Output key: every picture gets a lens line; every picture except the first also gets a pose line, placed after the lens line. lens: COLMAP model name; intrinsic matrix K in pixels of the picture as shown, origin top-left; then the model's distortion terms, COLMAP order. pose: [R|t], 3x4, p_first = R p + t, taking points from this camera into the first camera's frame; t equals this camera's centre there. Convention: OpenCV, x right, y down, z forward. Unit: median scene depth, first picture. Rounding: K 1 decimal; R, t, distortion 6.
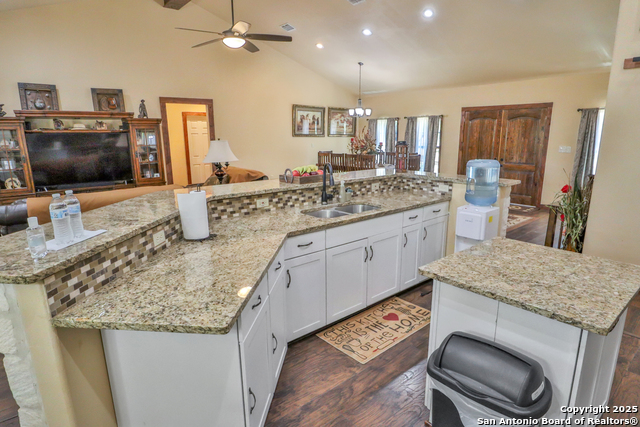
lens RADIAL K [[359.2, 0, 322.0], [0, 359.2, 219.3], [0, 0, 1]] dist [-0.034987, 0.006607]
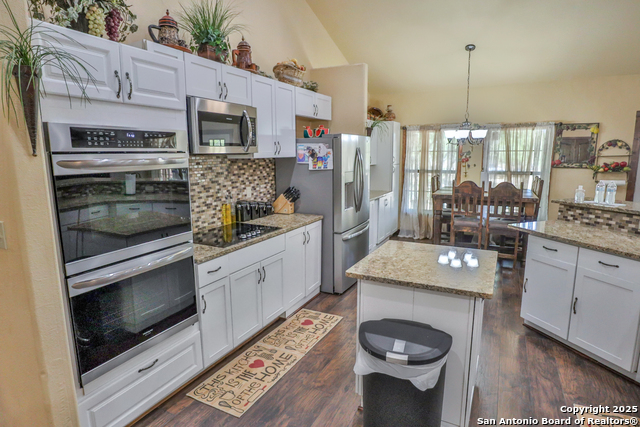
lens RADIAL K [[359.2, 0, 320.0], [0, 359.2, 213.0], [0, 0, 1]] dist [-0.034987, 0.006607]
pose [[-0.921264, 0.080114, -0.380597, 1.495629], [-0.071801, 0.926704, 0.368868, -0.491009], [0.382252, 0.367152, -0.847987, 1.955069]]
